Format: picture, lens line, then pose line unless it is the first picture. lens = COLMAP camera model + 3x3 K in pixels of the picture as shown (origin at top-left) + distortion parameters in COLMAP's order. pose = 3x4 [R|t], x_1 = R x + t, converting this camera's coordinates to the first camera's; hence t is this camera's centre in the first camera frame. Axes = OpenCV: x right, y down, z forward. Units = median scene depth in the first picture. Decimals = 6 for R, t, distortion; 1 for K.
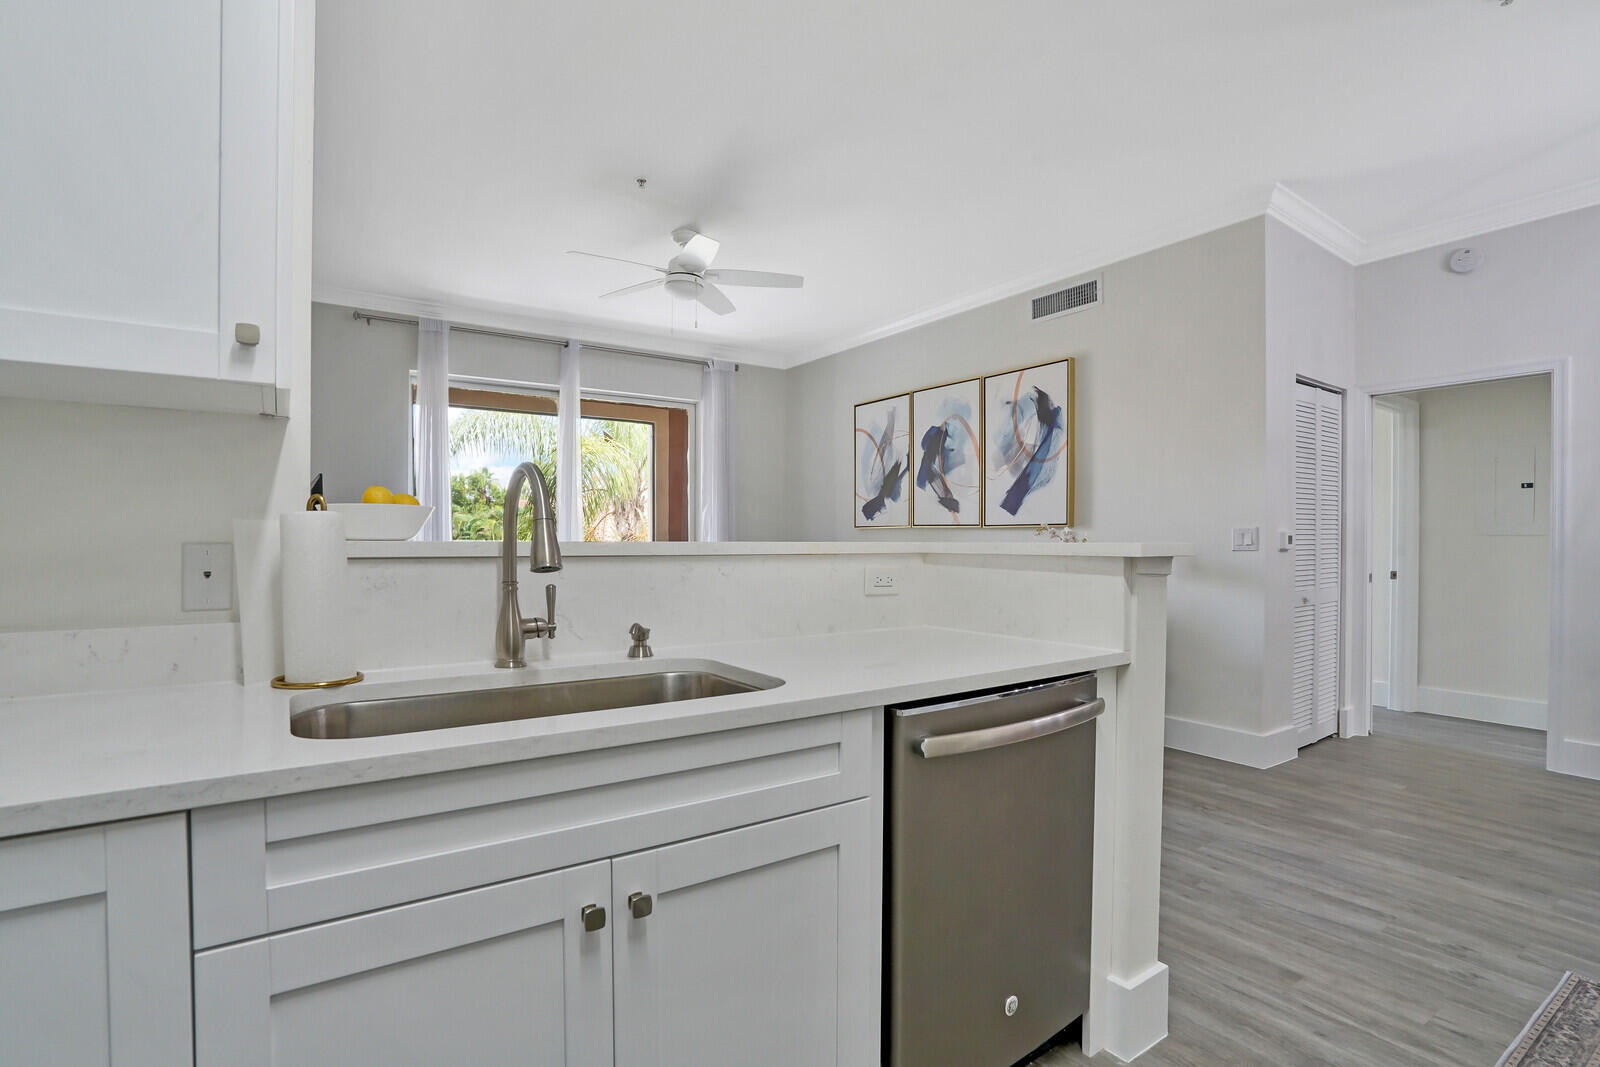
lens RADIAL K [[766.5, 0, 800.6], [0, 766.5, 540.3], [0, 0, 1]] dist [-0.056838, 0.026961]
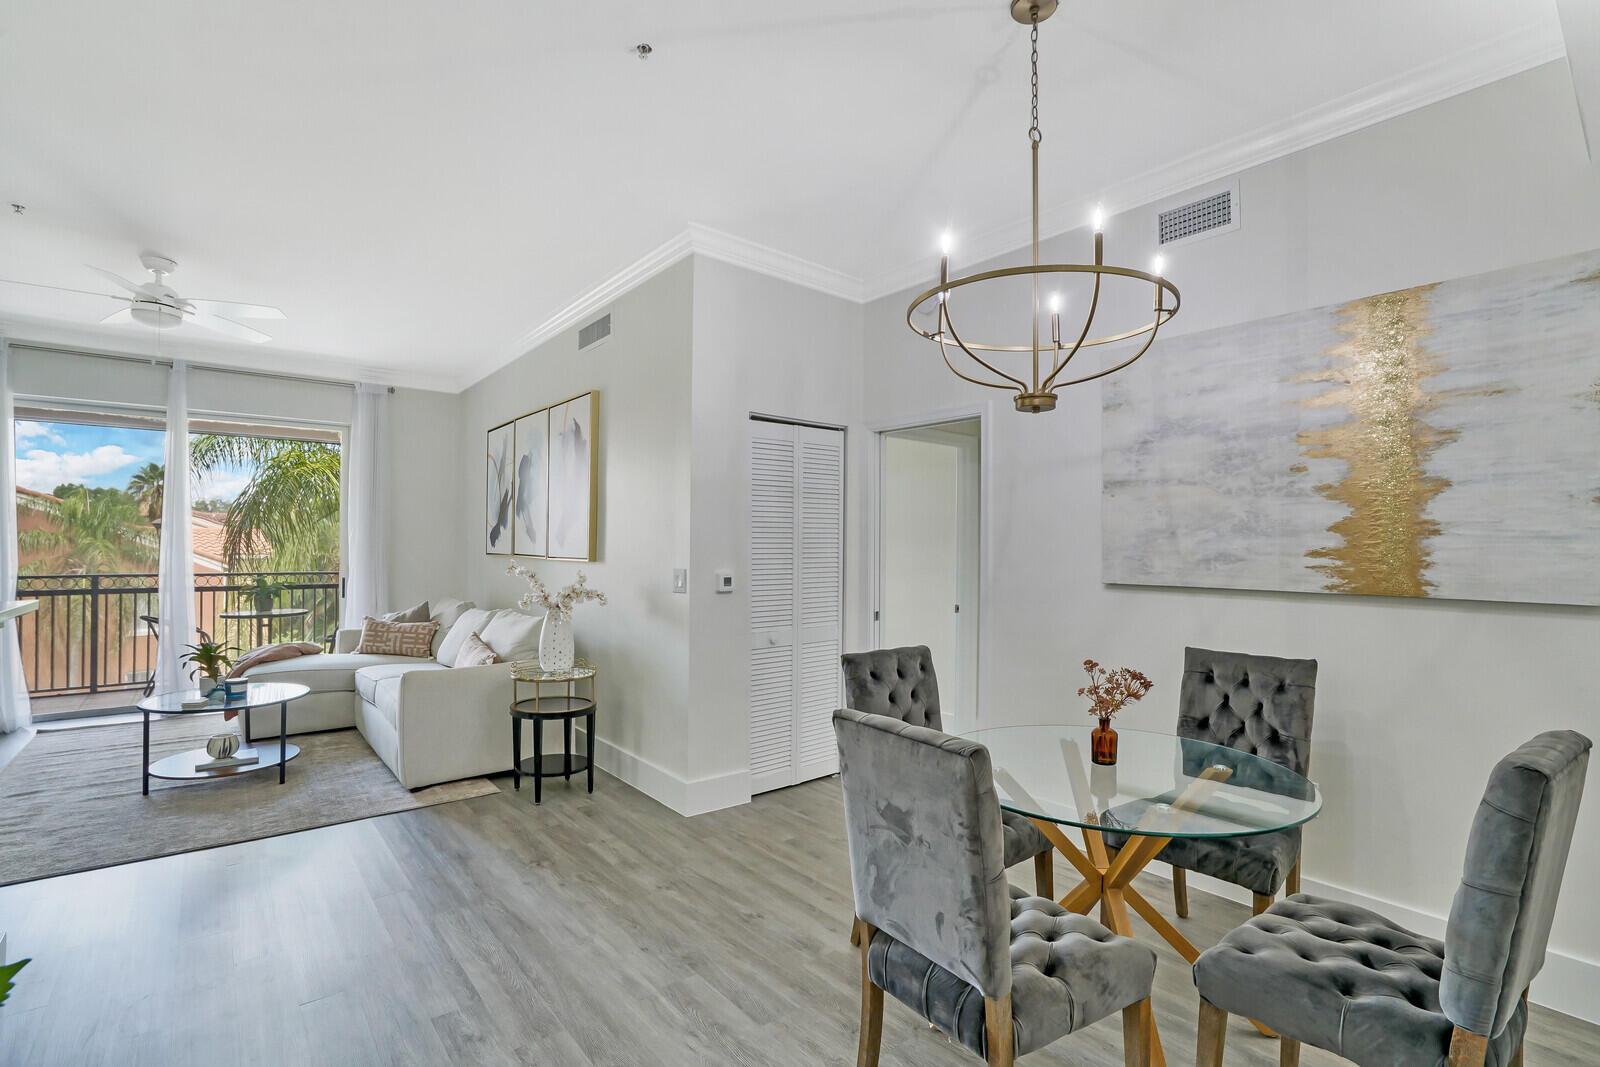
lens RADIAL K [[744.4, 0, 792.5], [0, 744.4, 544.3], [0, 0, 1]] dist [-0.048754, 0.019435]
pose [[0.997539, 0.006767, 0.069783, 0.492444], [-0.006533, 0.999972, -0.003586, -0.034600], [-0.069805, 0.003121, 0.997556, 0.016830]]
